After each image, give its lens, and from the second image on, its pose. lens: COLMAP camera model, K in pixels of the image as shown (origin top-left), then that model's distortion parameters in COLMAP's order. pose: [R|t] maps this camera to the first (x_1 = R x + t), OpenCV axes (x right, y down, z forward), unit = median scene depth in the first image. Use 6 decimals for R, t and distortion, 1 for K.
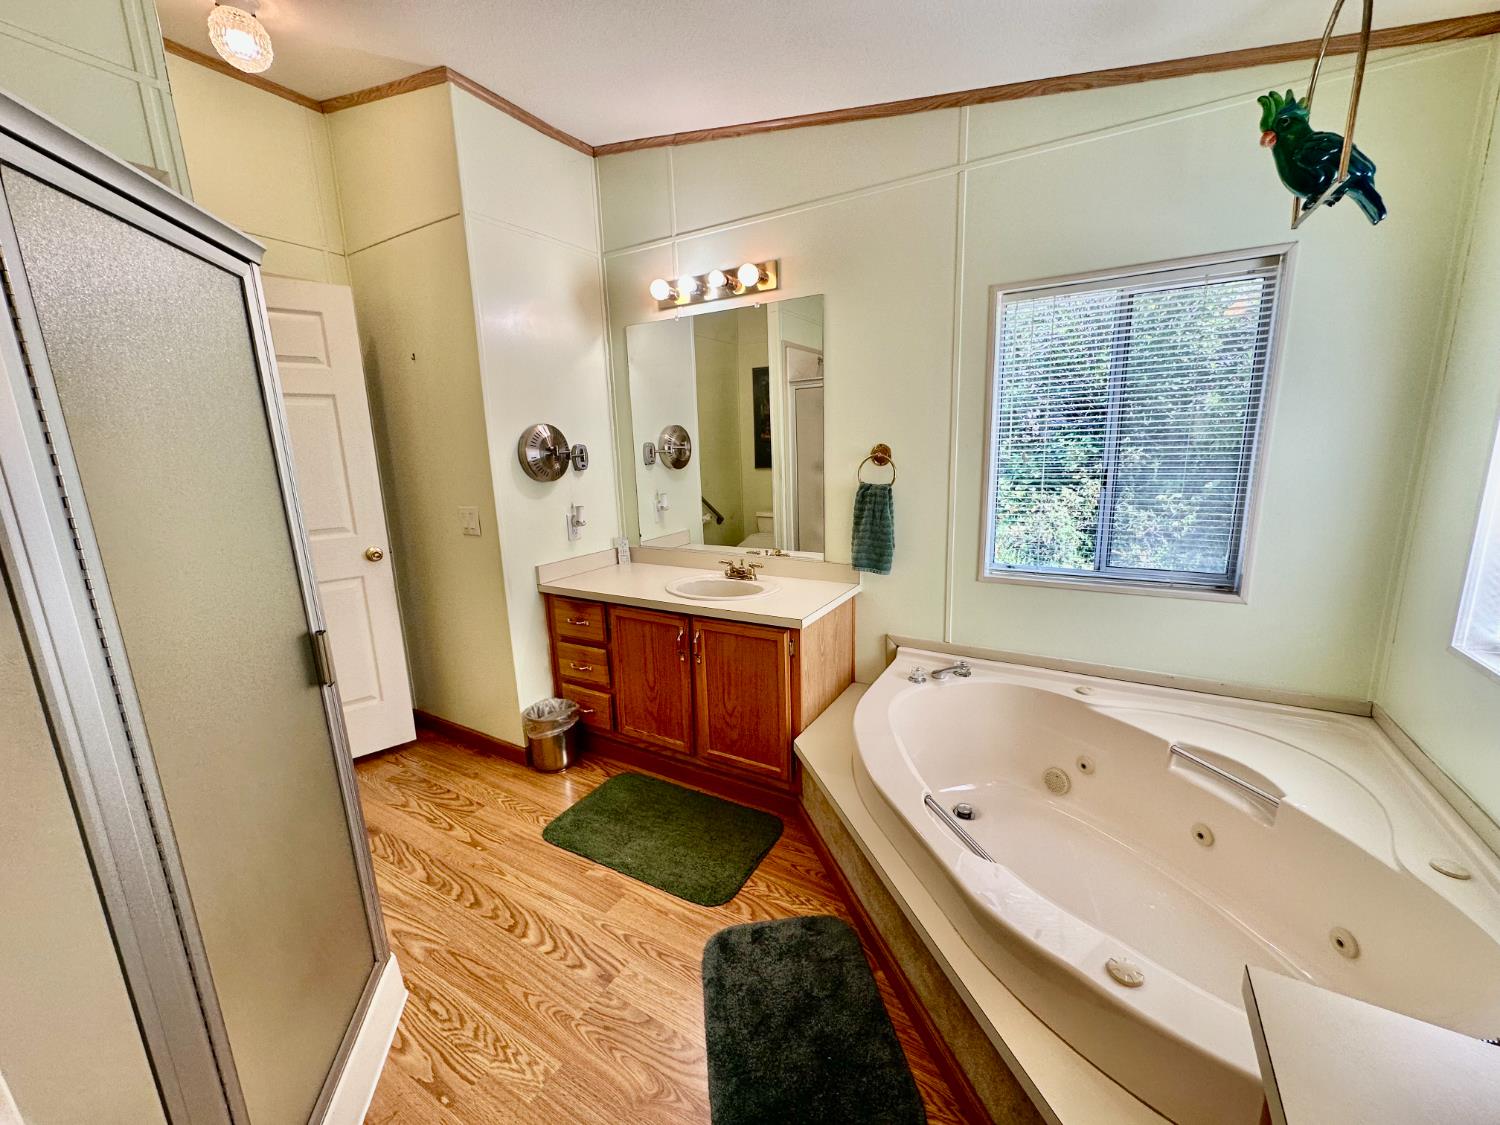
lens RADIAL K [[596.0, 0, 740.4], [0, 596.0, 565.8], [0, 0, 1]] dist [-0.019192, 0.000251]
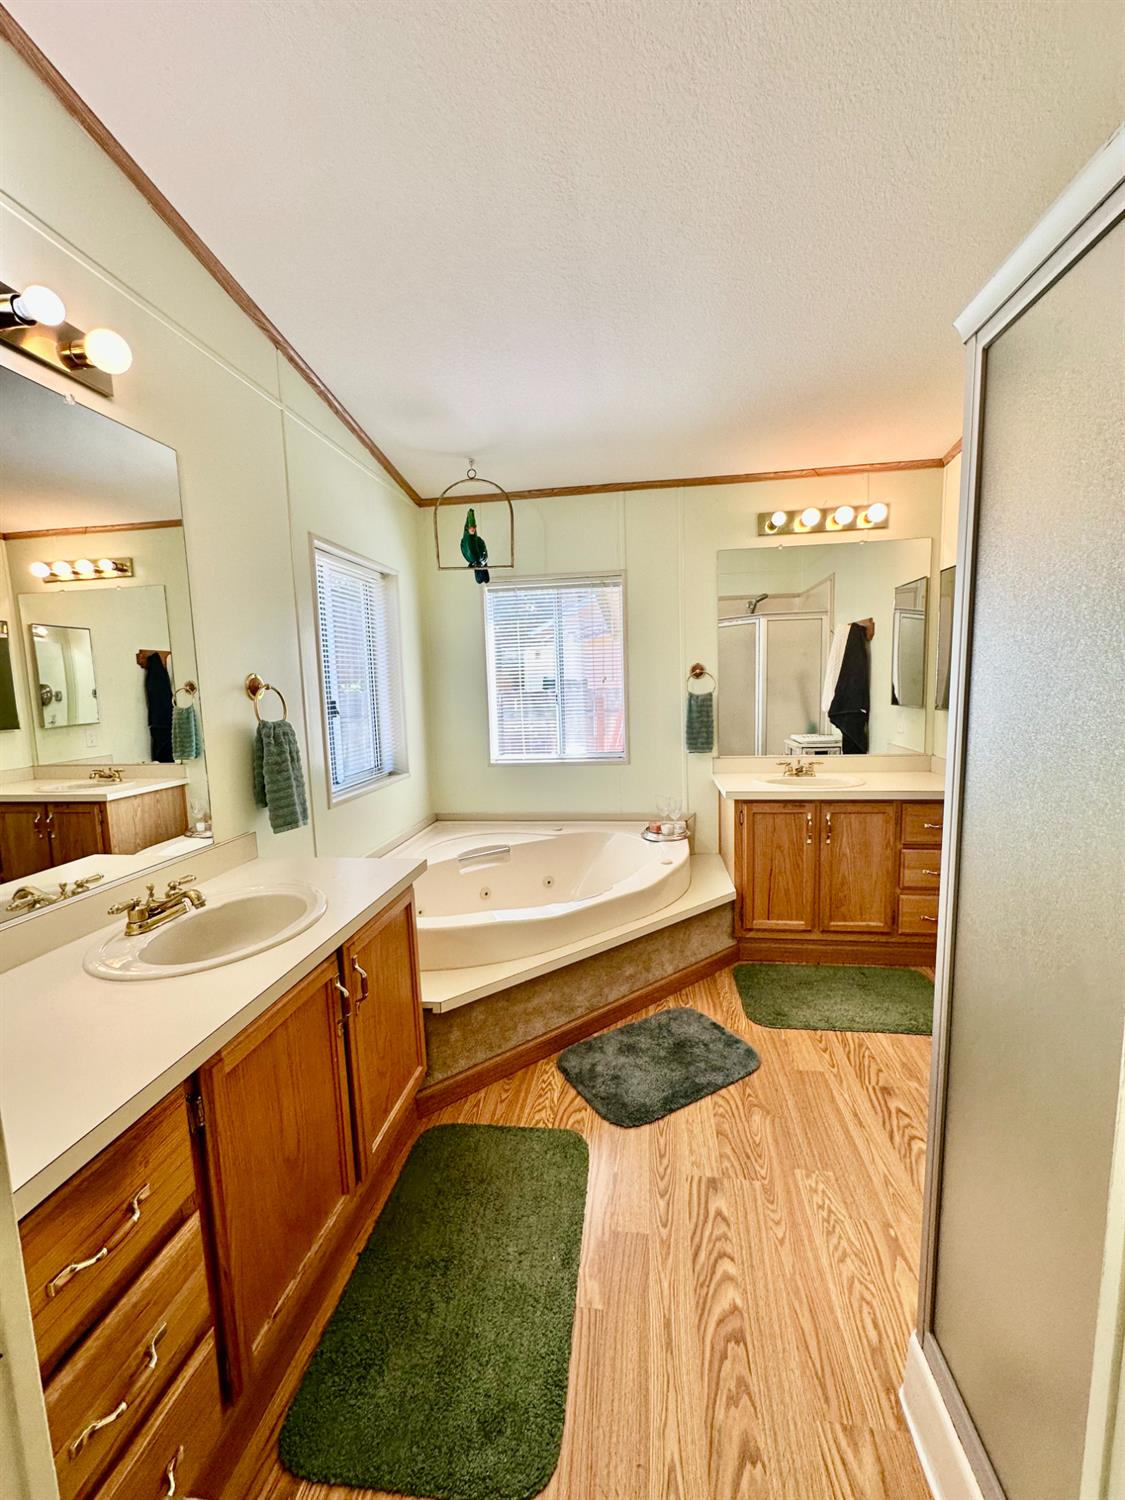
lens RADIAL K [[596.0, 0, 557.2], [0, 596.0, 752.4], [0, 0, 1]] dist [-0.019192, 0.000251]
pose [[-0.388421, -0.060581, 0.919488, -0.946829], [0.227765, 0.960564, 0.159502, -0.200435], [-0.892890, 0.271381, -0.359305, 1.334057]]
